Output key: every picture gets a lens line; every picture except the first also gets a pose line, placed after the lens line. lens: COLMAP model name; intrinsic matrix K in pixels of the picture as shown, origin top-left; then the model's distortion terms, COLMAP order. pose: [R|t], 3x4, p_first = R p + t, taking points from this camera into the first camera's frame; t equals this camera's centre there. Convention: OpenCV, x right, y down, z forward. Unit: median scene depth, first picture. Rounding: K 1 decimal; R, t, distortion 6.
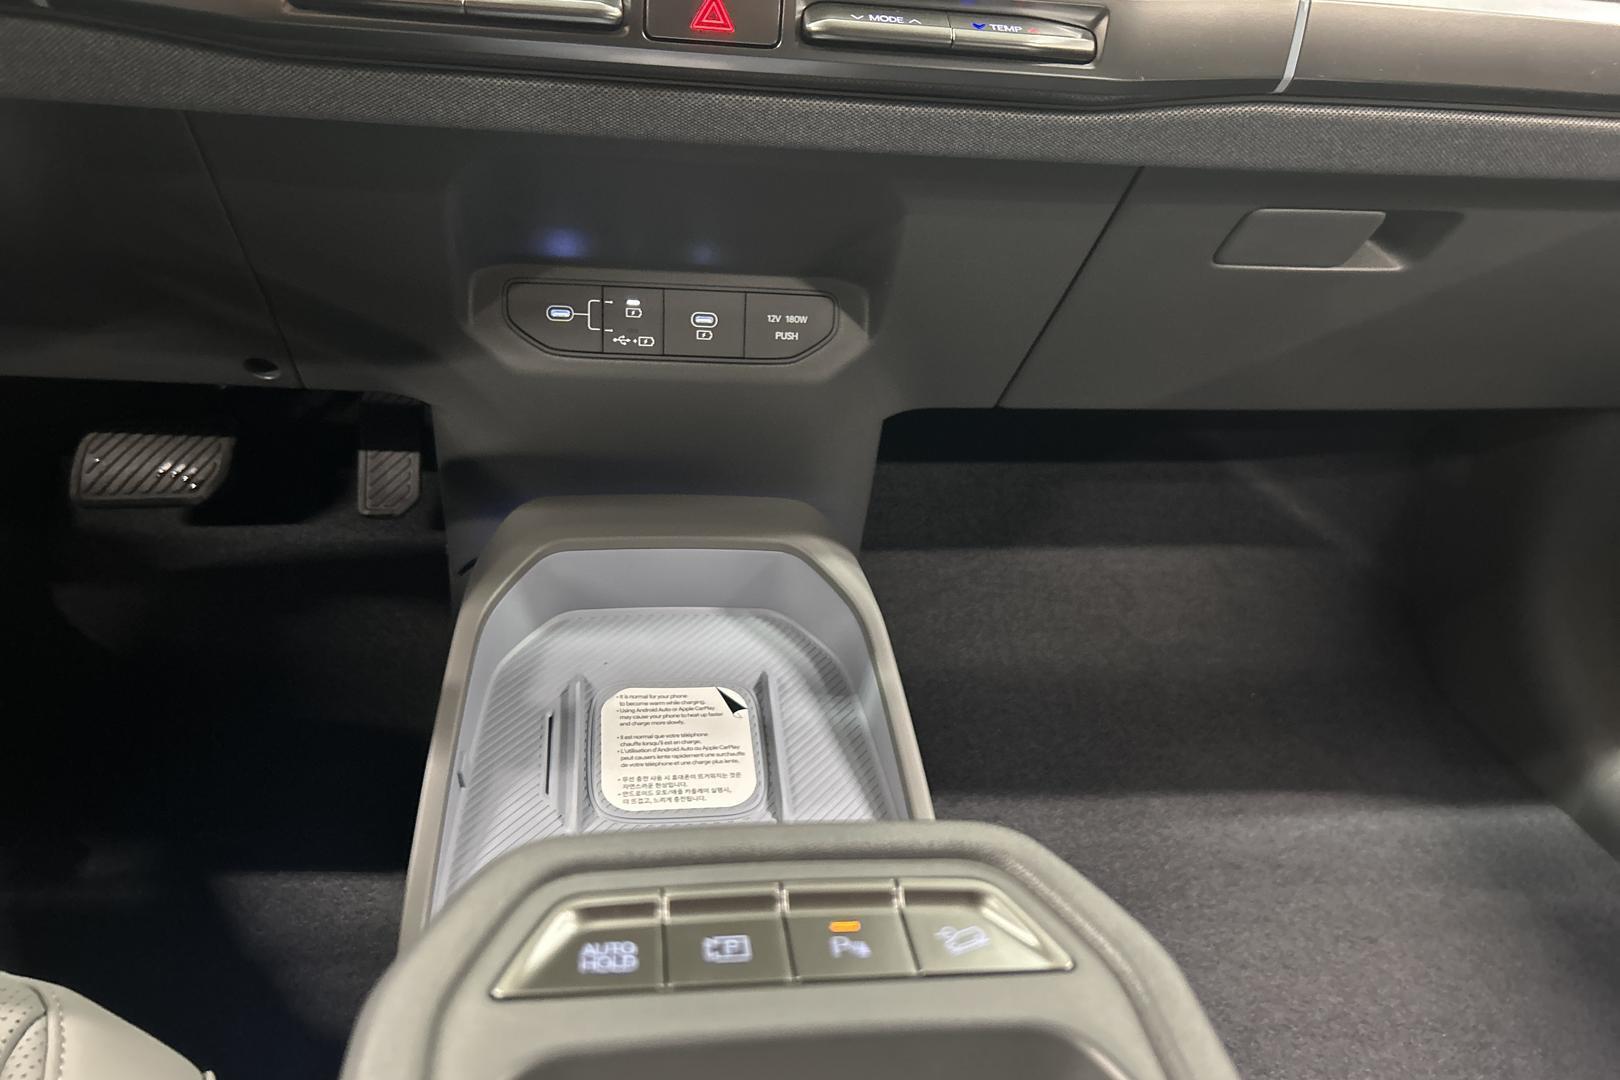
lens RADIAL K [[1254.0, 0, 810.0], [0, 1254.0, 540.0], [0, 0, 1]] dist [0.041421, -0.054294]
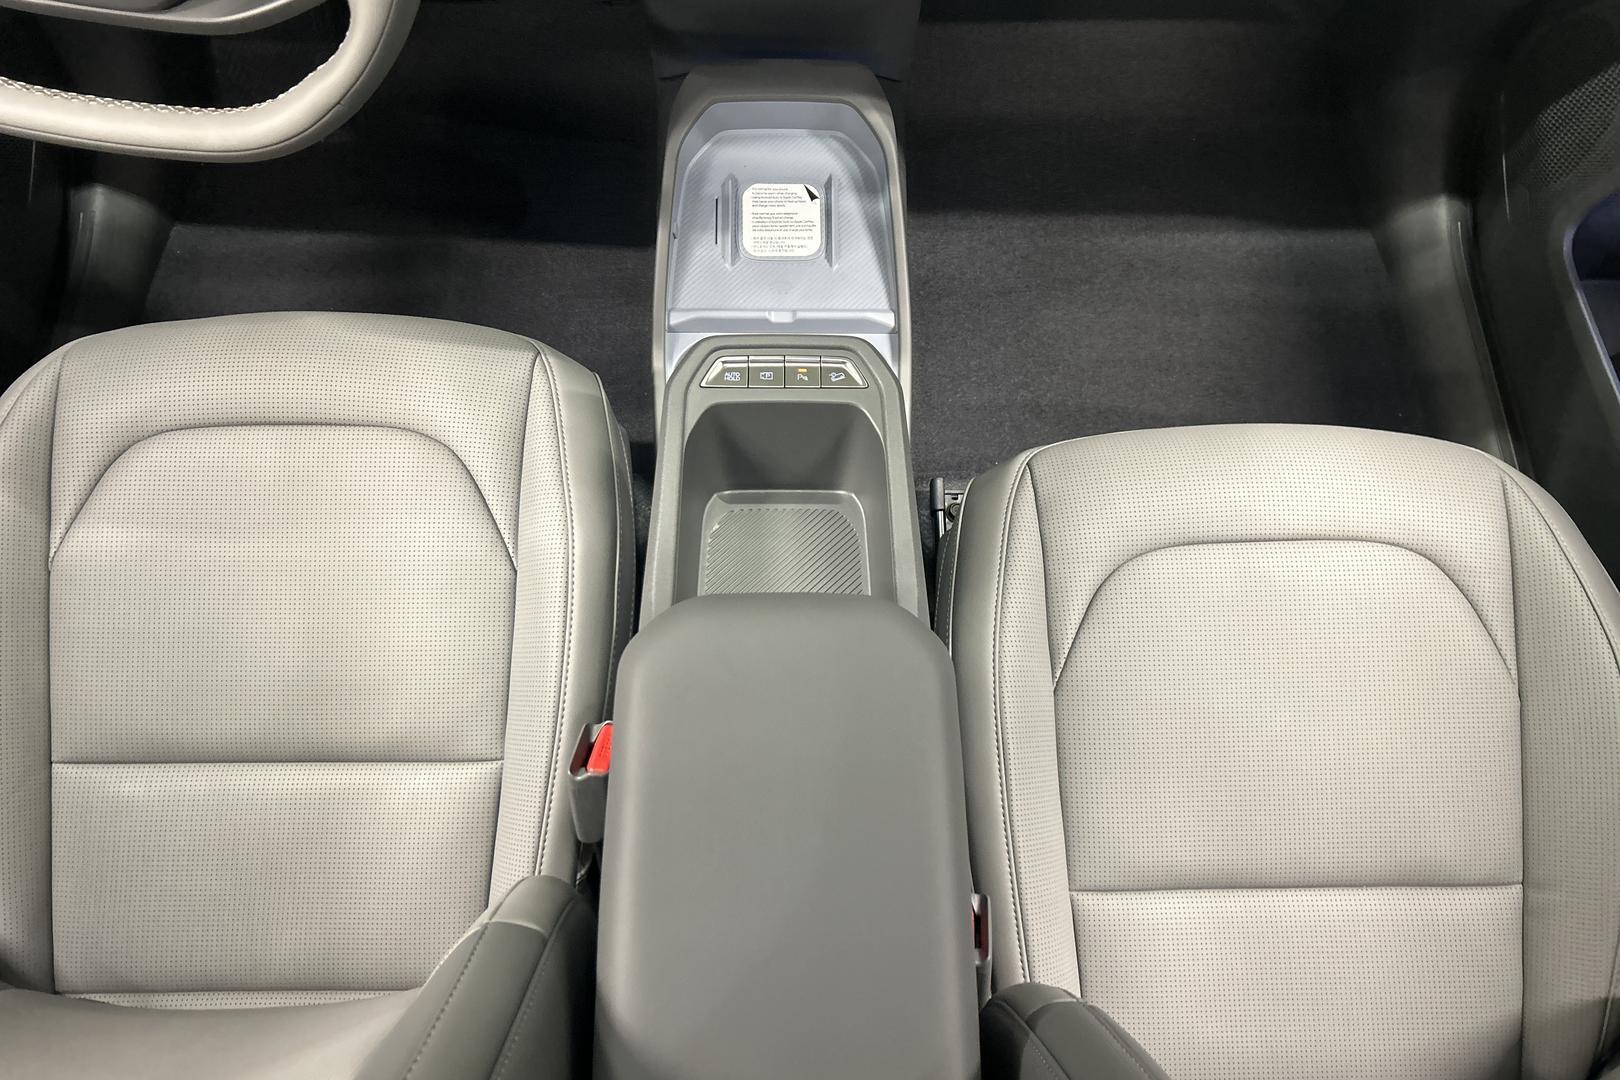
lens RADIAL K [[1254.0, 0, 810.0], [0, 1254.0, 540.0], [0, 0, 1]] dist [0.041421, -0.054294]
pose [[0.989524, 0.087972, -0.114473, 0.167898], [-0.008543, 0.827199, 0.561844, -0.427059], [0.144119, -0.554980, 0.819285, -0.708046]]
